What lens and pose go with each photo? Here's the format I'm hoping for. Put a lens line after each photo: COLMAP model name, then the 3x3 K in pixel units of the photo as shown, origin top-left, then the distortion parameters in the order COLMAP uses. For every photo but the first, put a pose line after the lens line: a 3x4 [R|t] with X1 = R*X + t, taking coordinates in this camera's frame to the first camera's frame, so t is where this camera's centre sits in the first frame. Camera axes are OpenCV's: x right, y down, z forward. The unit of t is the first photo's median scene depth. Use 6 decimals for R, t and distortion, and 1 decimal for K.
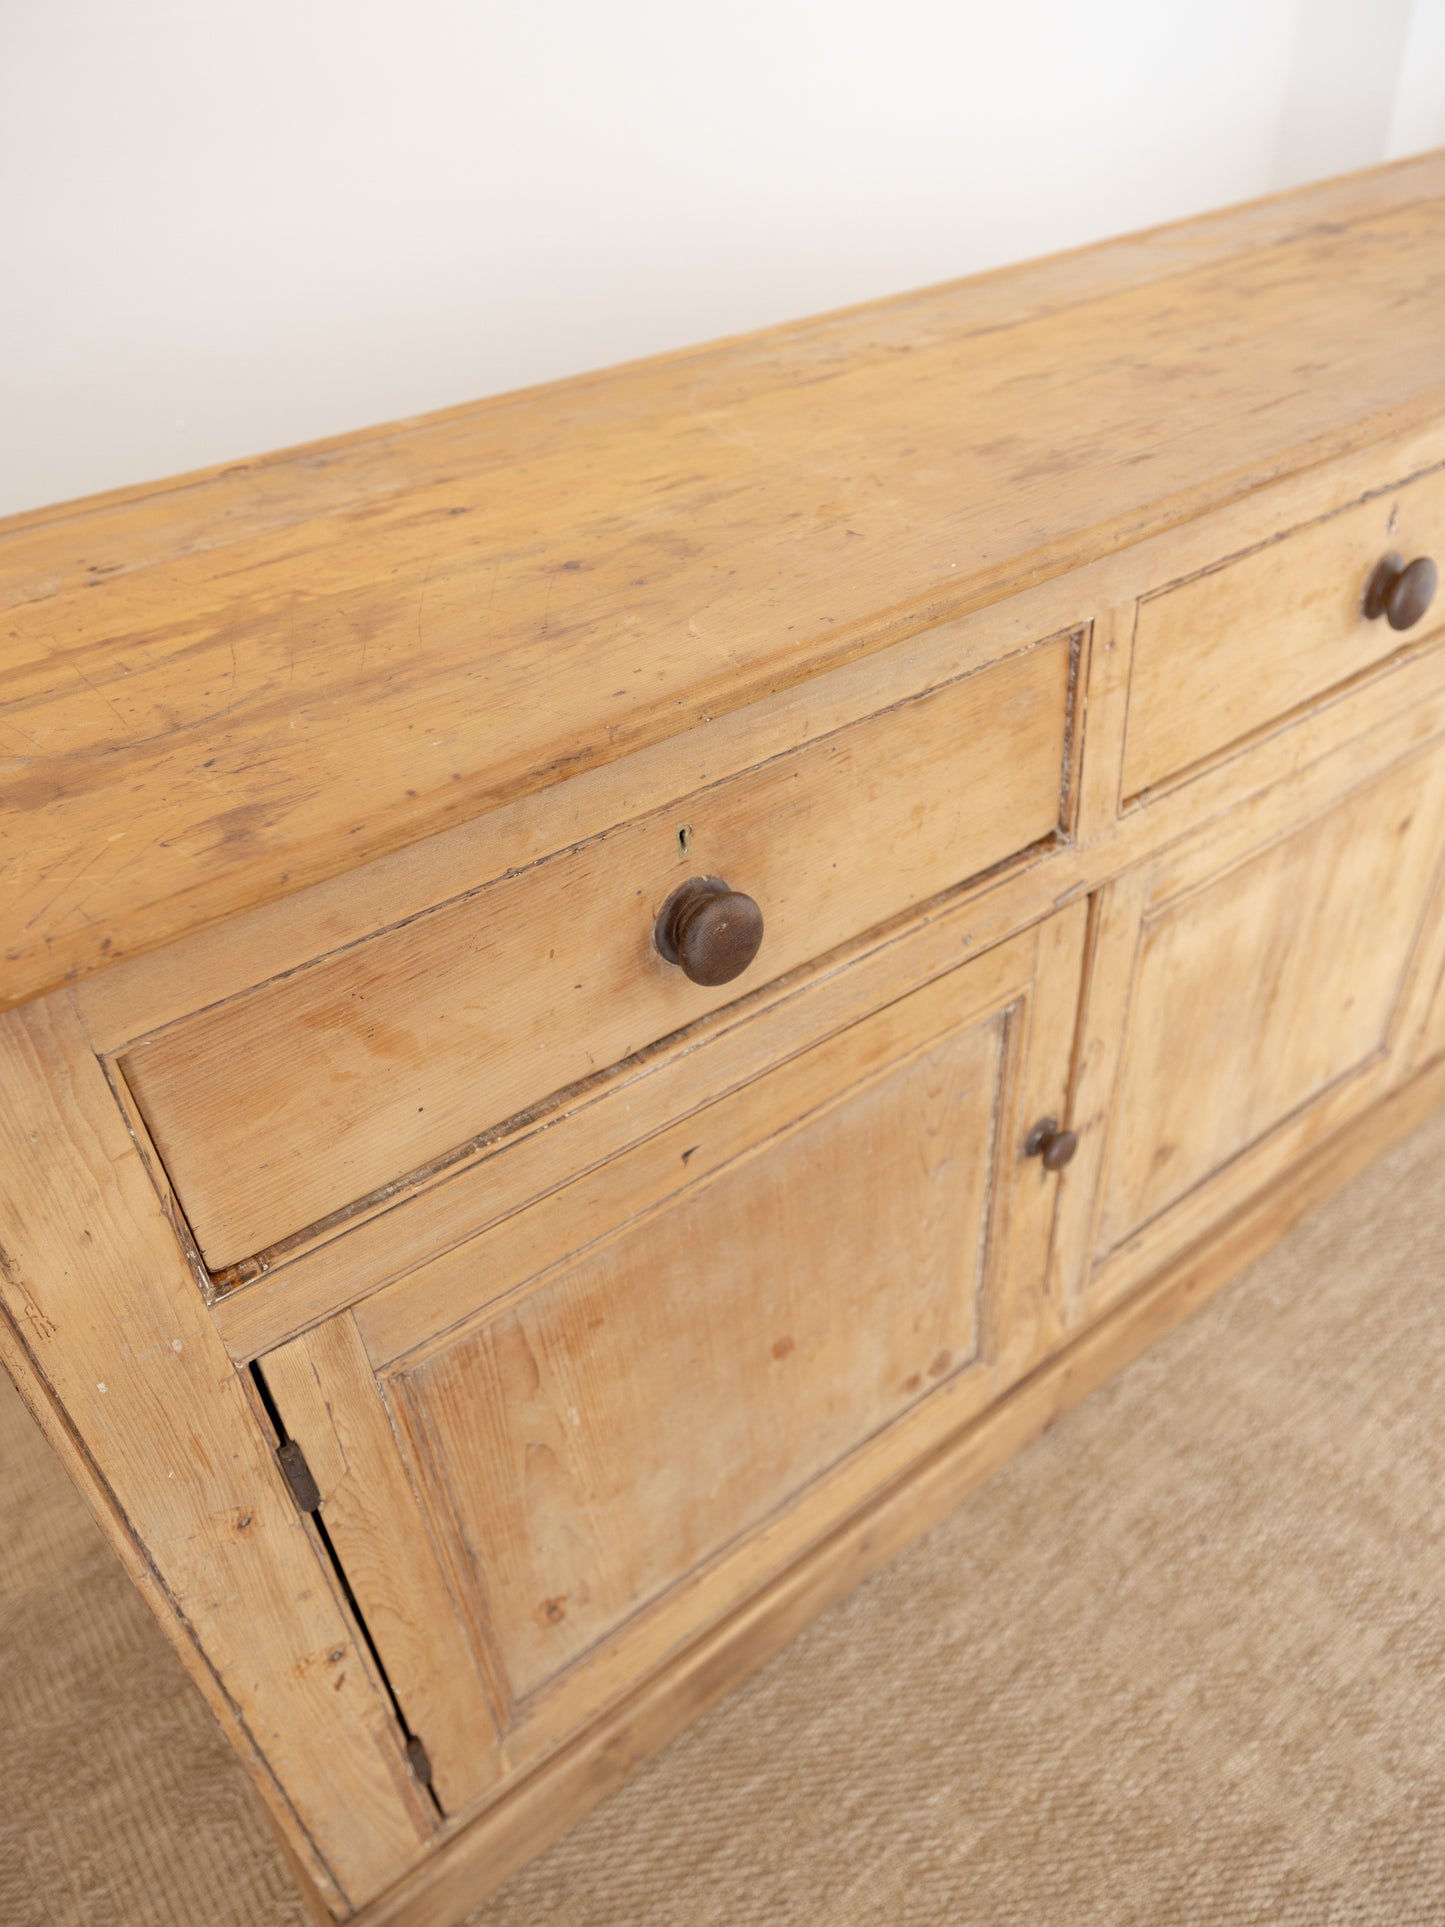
lens RADIAL K [[1393.8, 0, 722.5], [0, 1393.8, 963.5], [0, 0, 1]] dist [-0.003999, 0.004785]
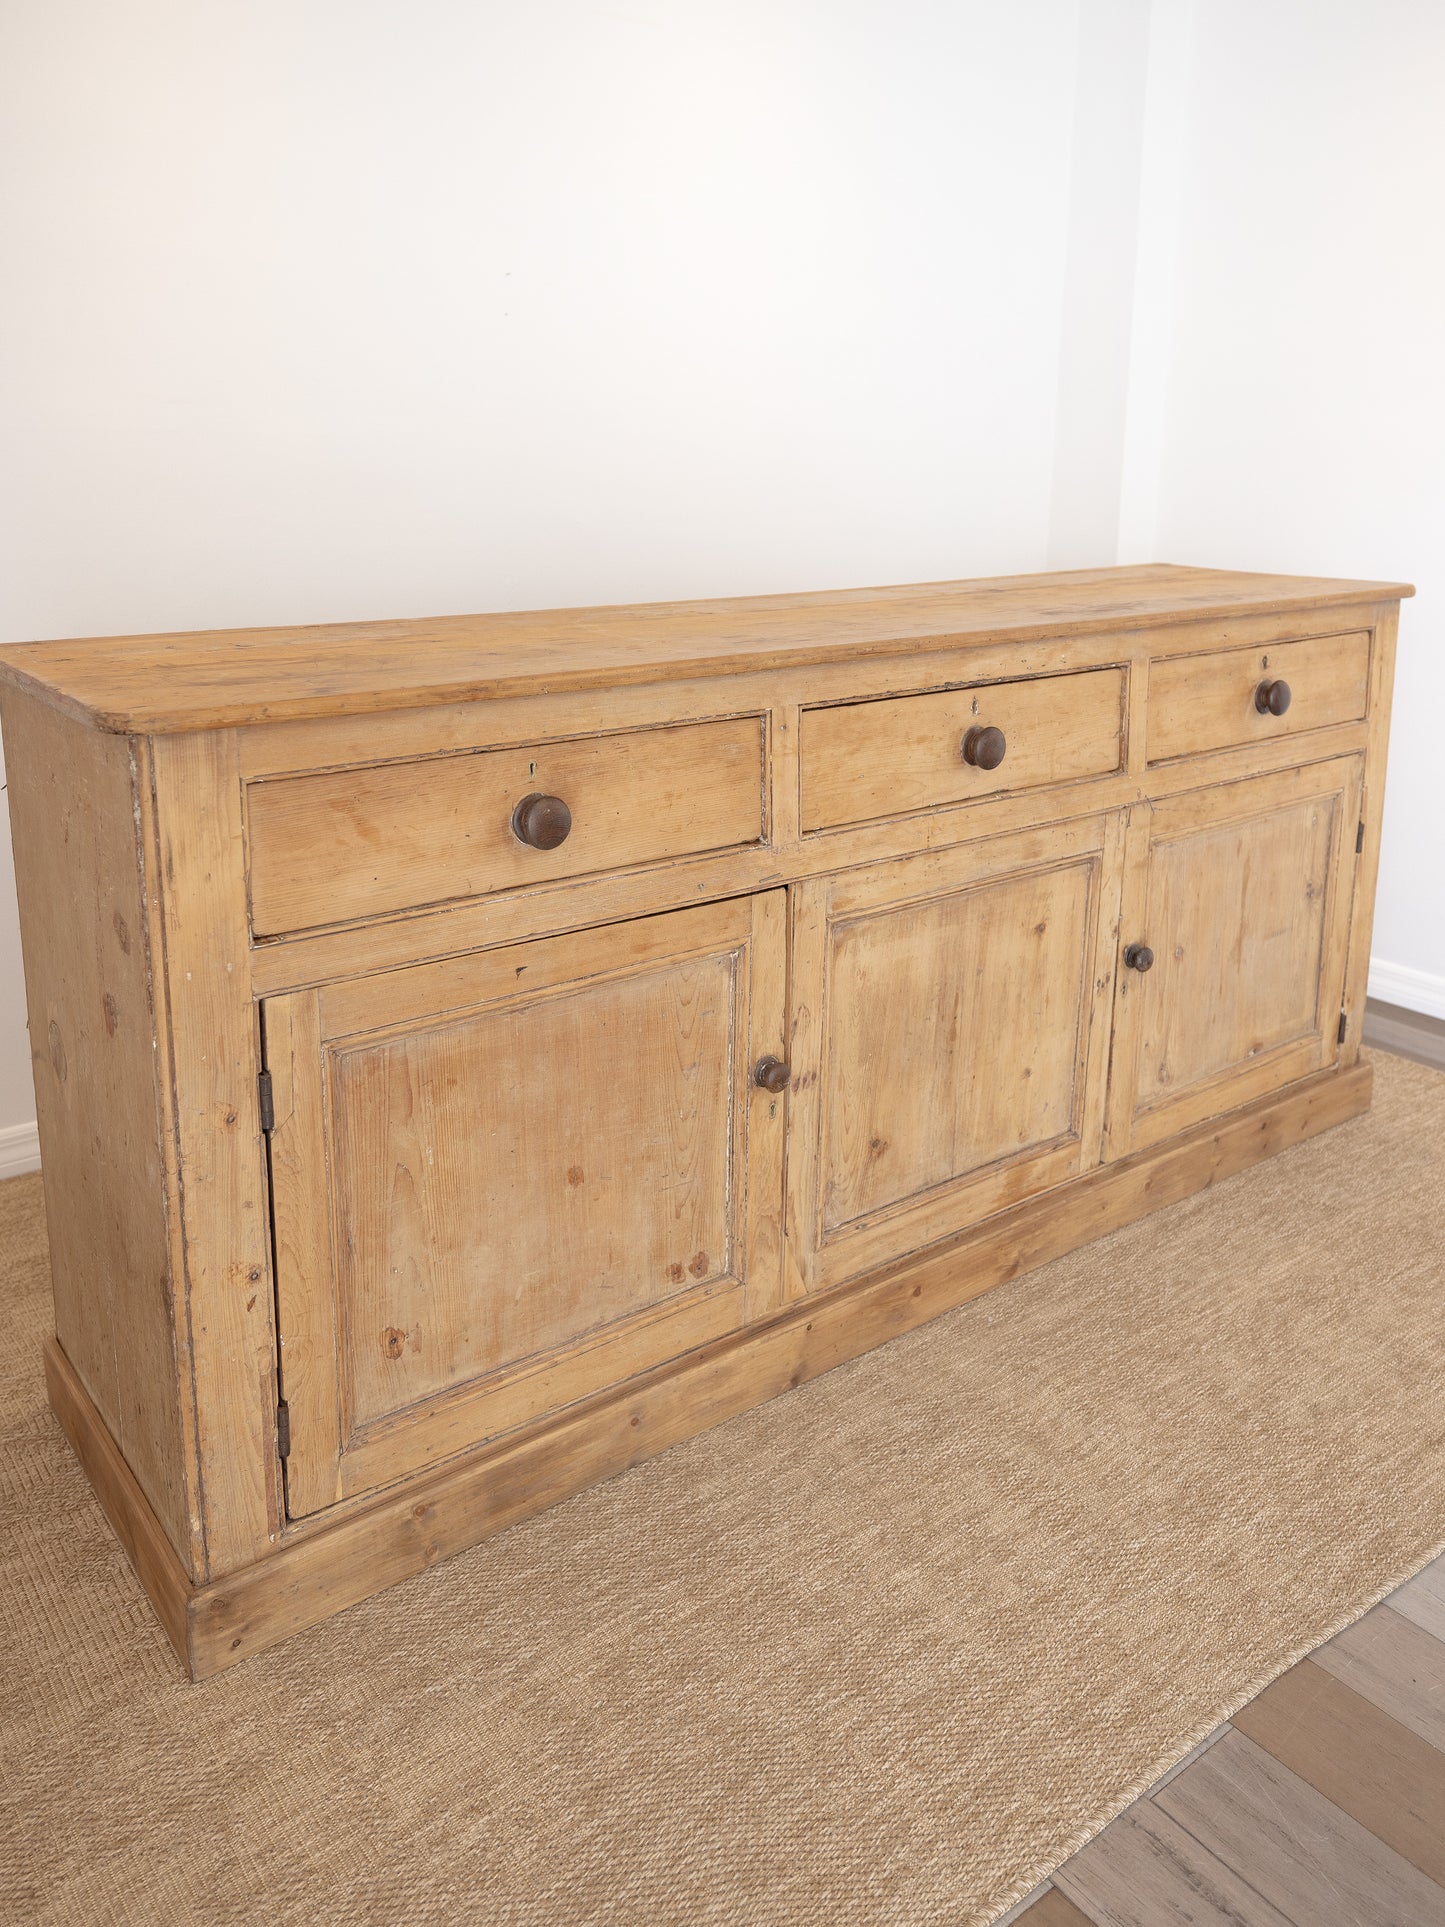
lens RADIAL K [[1482.1, 0, 726.3], [0, 1482.1, 742.3], [0, 0, 1]] dist [-0.001362, 0.002253]
pose [[0.997535, 0.068978, 0.012885, 0.153455], [-0.056416, 0.897548, -0.437293, 0.552986], [-0.041729, 0.435488, 0.899227, -0.635577]]
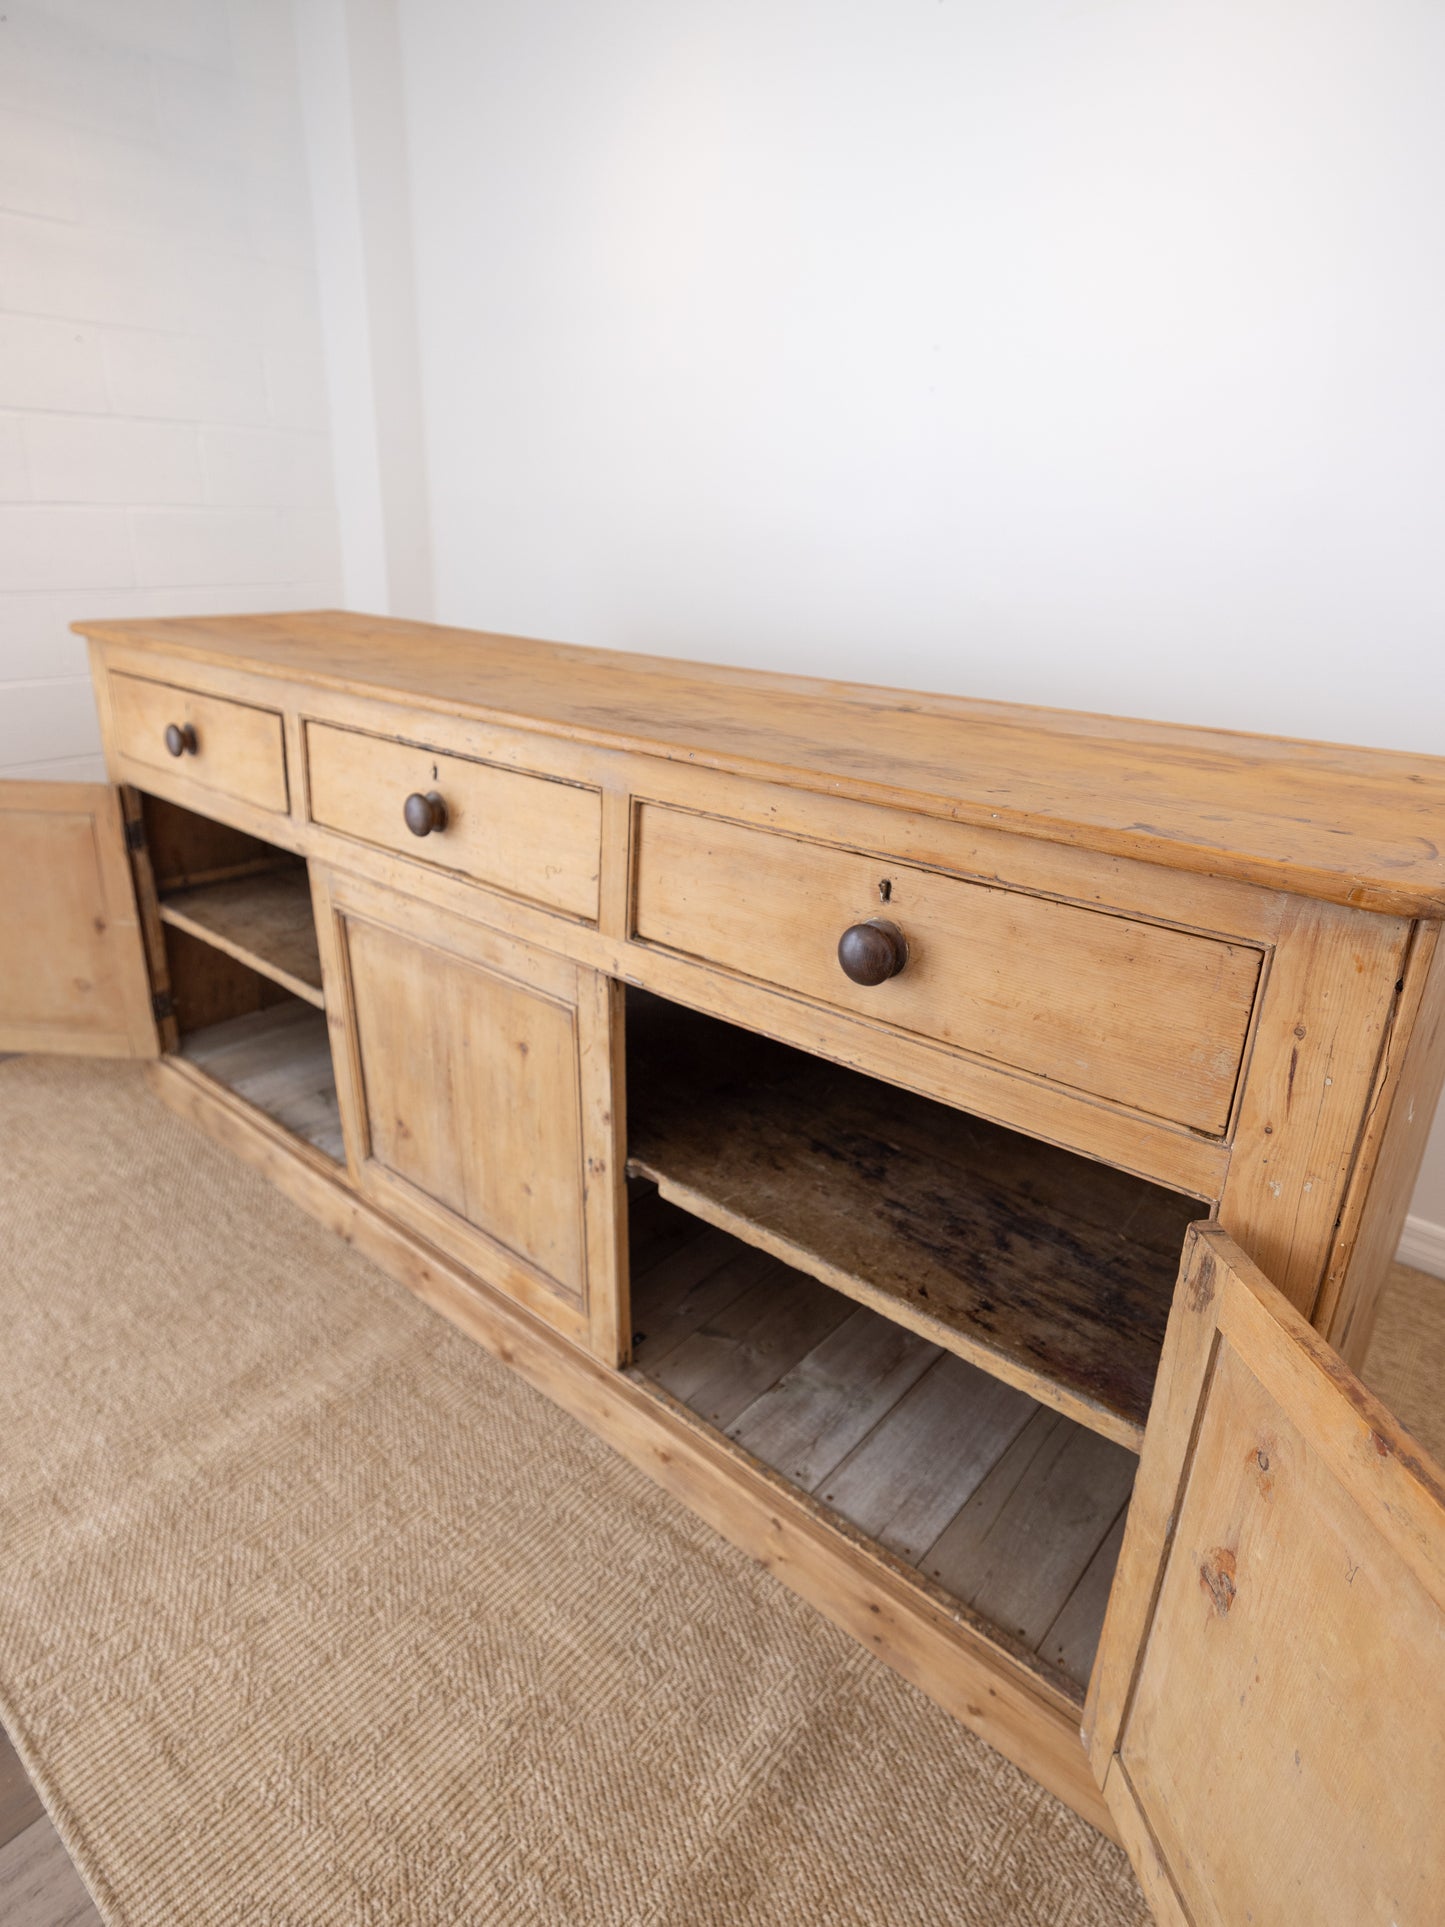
lens RADIAL K [[1079.7, 0, 723.8], [0, 1079.7, 898.2], [0, 0, 1]] dist [0.000114, 0.001152]
pose [[0.204227, 0.386249, -0.899502, 1.803379], [-0.625477, 0.758329, 0.183618, -0.666188], [0.753040, 0.525118, 0.396461, 0.832251]]
